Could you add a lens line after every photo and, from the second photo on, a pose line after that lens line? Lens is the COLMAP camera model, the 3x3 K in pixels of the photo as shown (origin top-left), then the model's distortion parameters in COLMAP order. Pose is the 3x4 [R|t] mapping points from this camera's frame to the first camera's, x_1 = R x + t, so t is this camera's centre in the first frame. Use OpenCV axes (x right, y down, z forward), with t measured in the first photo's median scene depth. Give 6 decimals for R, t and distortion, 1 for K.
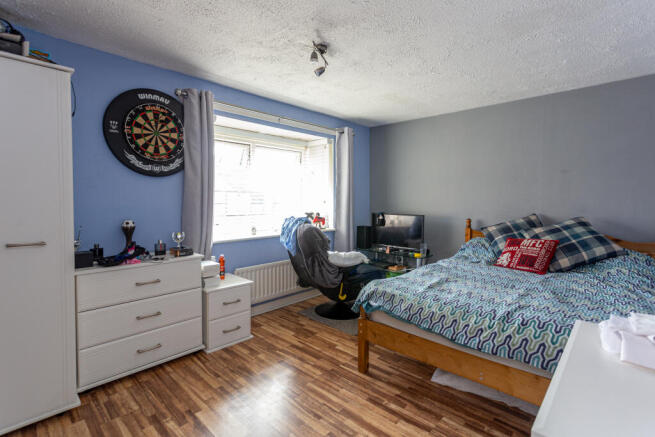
lens RADIAL K [[321.3, 0, 327.2], [0, 321.3, 213.2], [0, 0, 1]] dist [-0.000344, 0.013017]
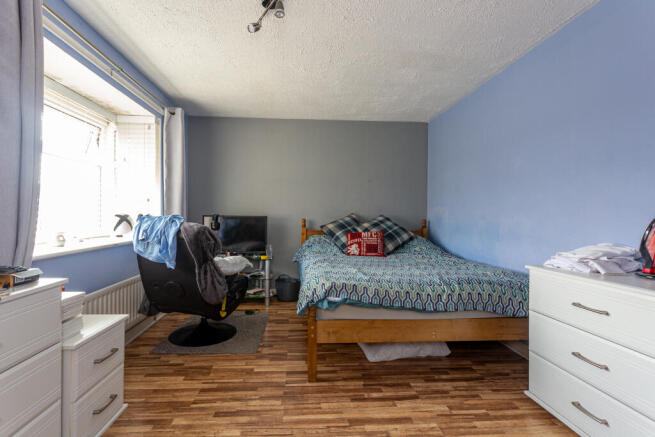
lens RADIAL K [[321.3, 0, 327.2], [0, 321.3, 213.2], [0, 0, 1]] dist [-0.000344, 0.013017]
pose [[0.673567, 0.004640, 0.739111, -0.432251], [0.025587, 0.999235, -0.029591, 0.044625], [-0.738683, 0.038843, 0.672933, 0.287135]]
